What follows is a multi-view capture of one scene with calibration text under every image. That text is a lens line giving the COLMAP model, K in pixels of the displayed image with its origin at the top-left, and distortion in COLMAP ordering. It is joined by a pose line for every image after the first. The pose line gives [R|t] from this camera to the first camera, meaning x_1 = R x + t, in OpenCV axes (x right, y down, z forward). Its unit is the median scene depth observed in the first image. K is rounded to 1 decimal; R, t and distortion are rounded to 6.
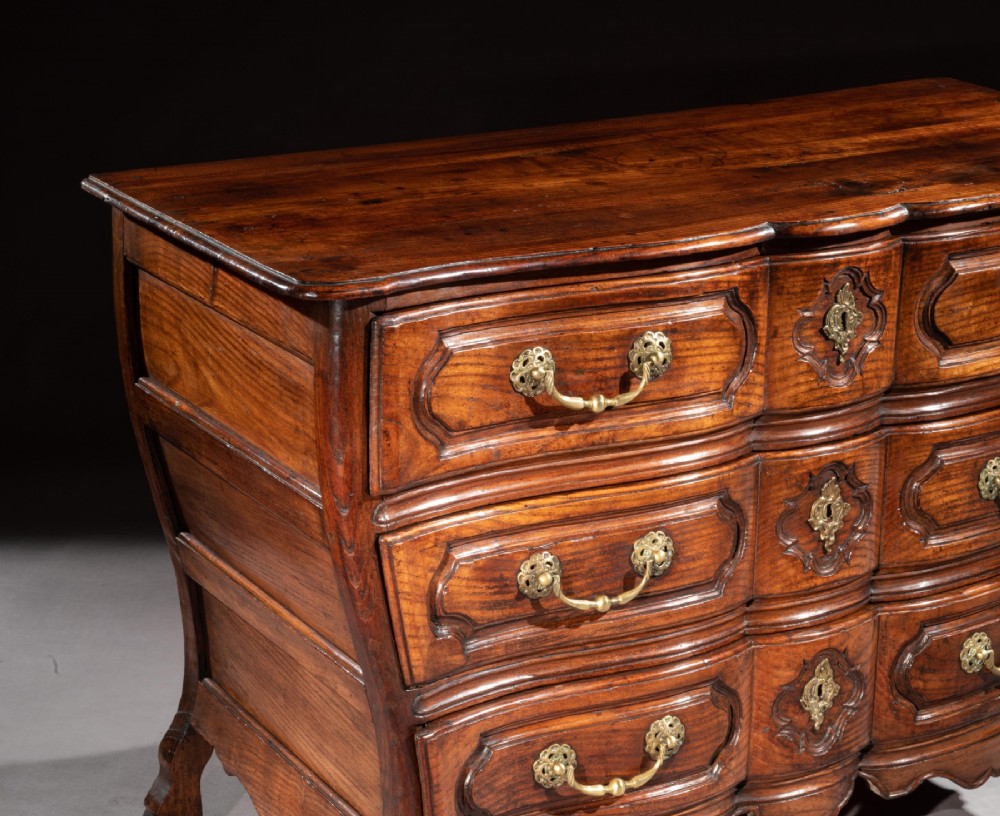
lens RADIAL K [[2233.9, 0, 501.1], [0, 2233.9, 404.5], [0, 0, 1]] dist [0.034180, 0.000000]
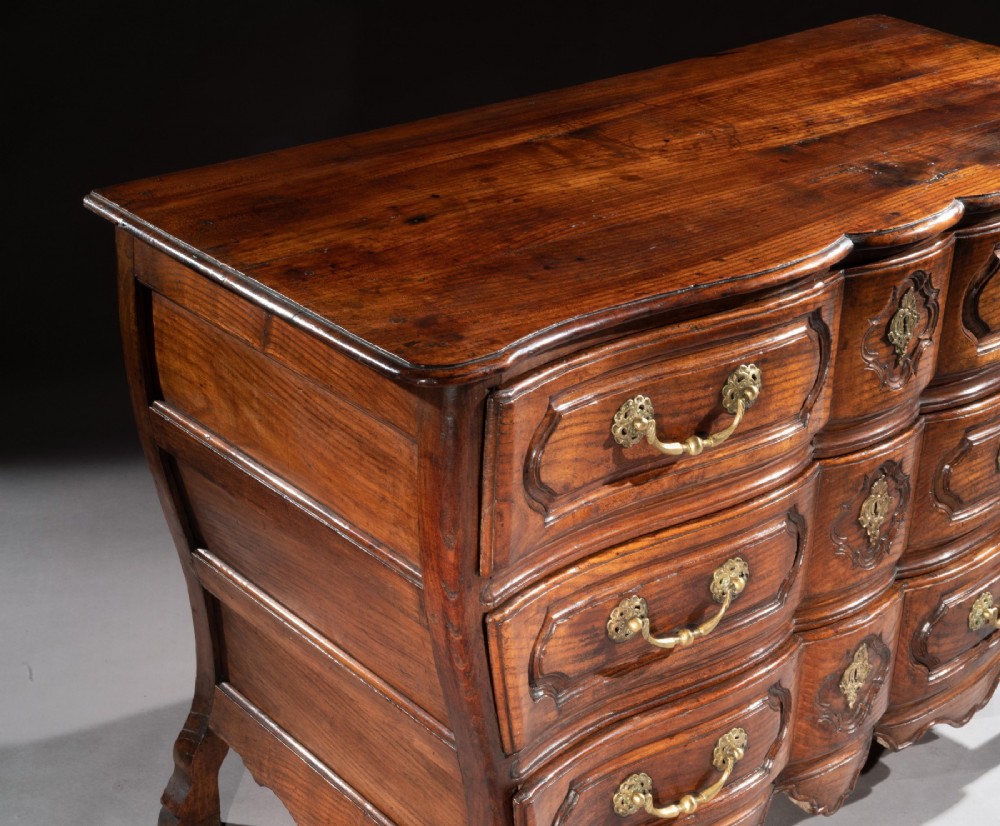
lens RADIAL K [[1780.7, 0, 479.0], [0, 1780.7, 410.5], [0, 0, 1]] dist [0.030985, 0.000000]
pose [[0.988077, -0.055213, 0.143721, -0.143785], [0.034302, 0.988967, 0.144109, -0.118729], [-0.150092, -0.137460, 0.979070, 0.263738]]
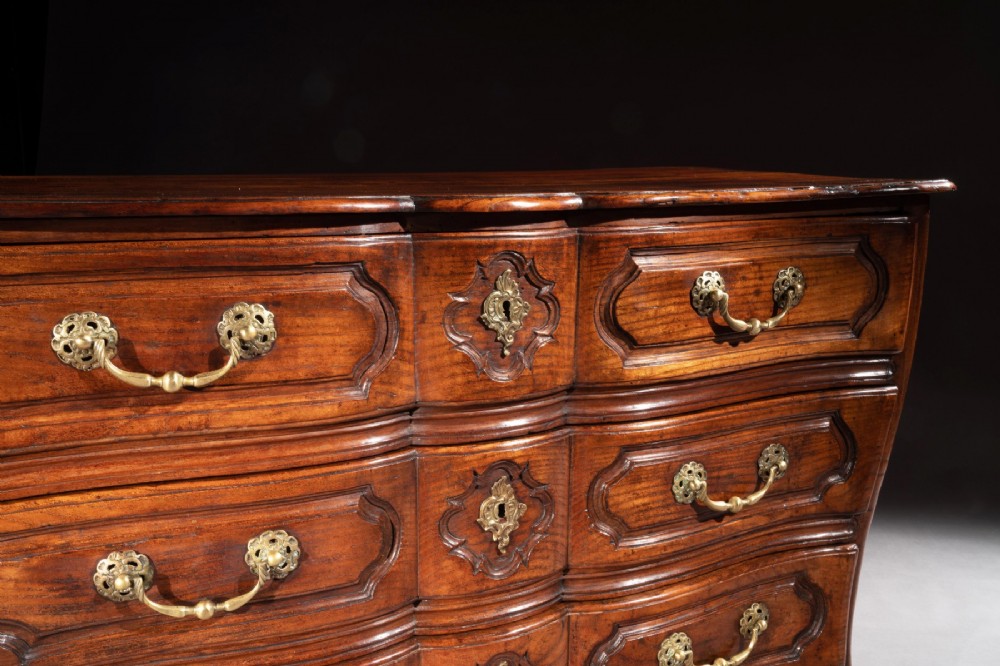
lens RADIAL K [[865.0, 0, 500.9], [0, 865.0, 336.4], [0, 0, 1]] dist [0.002799, -0.009752]
pose [[0.991363, 0.025585, -0.128628, 0.198532], [-0.038142, 0.994637, -0.096132, 0.008733], [0.125479, 0.100208, 0.987023, 0.642350]]
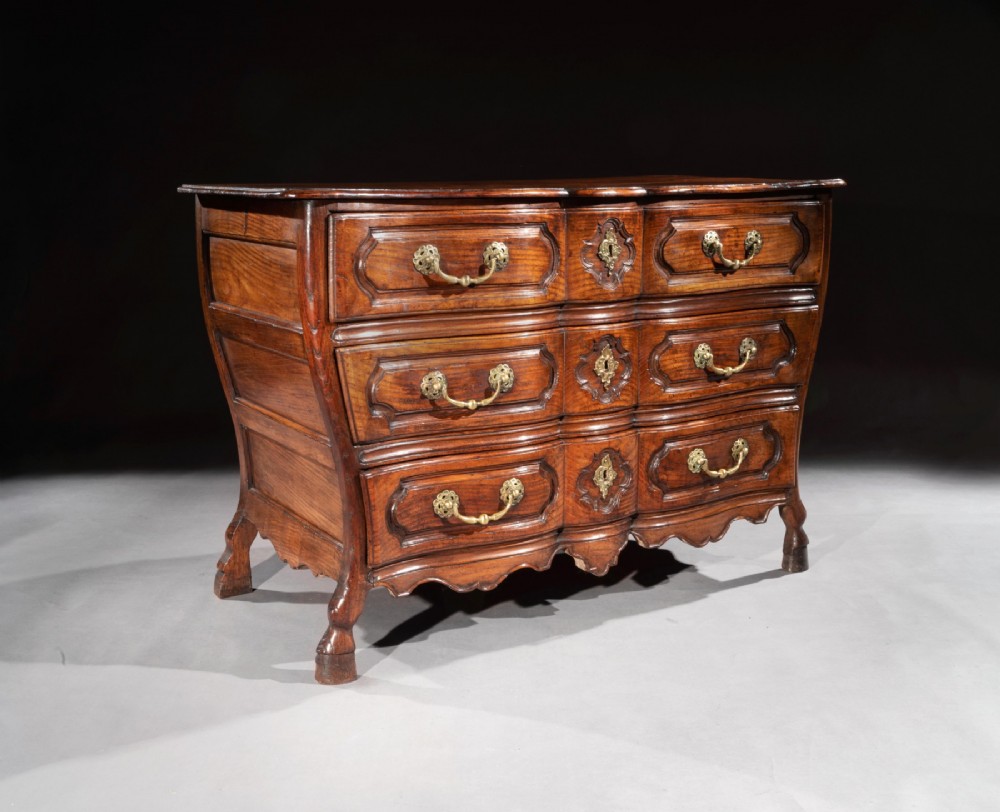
lens RADIAL K [[1209.9, 0, 495.5], [0, 1209.9, 403.8], [0, 0, 1]] dist [0.025184, 0.000000]
pose [[0.999859, -0.012451, 0.011285, 0.051391], [0.013654, 0.993425, -0.113668, 0.188581], [-0.009796, 0.113806, 0.993455, 0.074705]]
